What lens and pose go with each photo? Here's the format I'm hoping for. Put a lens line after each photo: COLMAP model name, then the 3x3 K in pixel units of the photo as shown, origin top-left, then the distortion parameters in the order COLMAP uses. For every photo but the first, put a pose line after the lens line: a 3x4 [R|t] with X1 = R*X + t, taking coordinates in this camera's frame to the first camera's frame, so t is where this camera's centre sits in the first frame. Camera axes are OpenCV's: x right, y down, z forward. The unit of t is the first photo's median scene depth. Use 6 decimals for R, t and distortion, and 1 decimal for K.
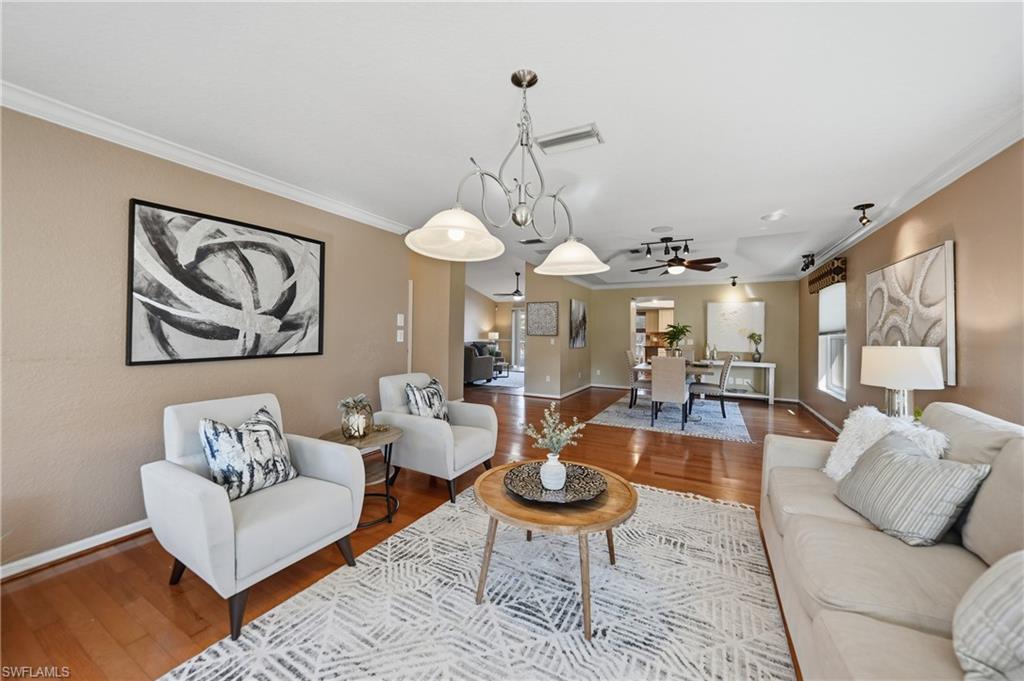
lens RADIAL K [[363.4, 0, 506.1], [0, 363.4, 336.6], [0, 0, 1]] dist [-0.023890, 0.004904]
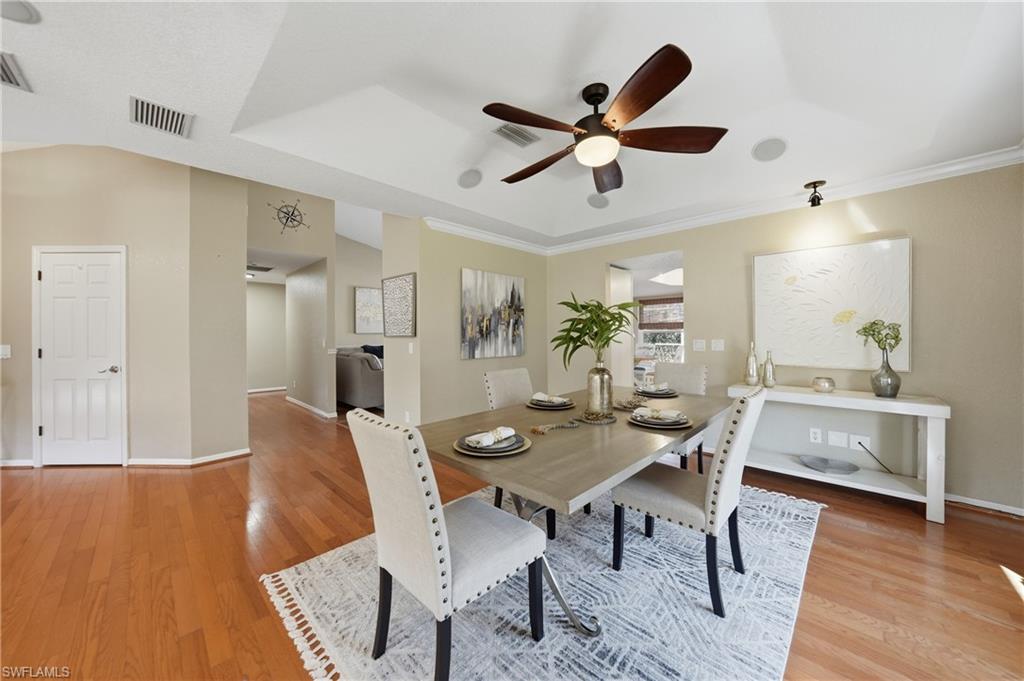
lens RADIAL K [[363.4, 0, 508.8], [0, 363.4, 338.0], [0, 0, 1]] dist [-0.023890, 0.004904]
pose [[0.968351, -0.020257, -0.248770, 0.397207], [0.020972, 0.999780, 0.000222, 0.000394], [0.248710, -0.005432, 0.968563, 0.525853]]
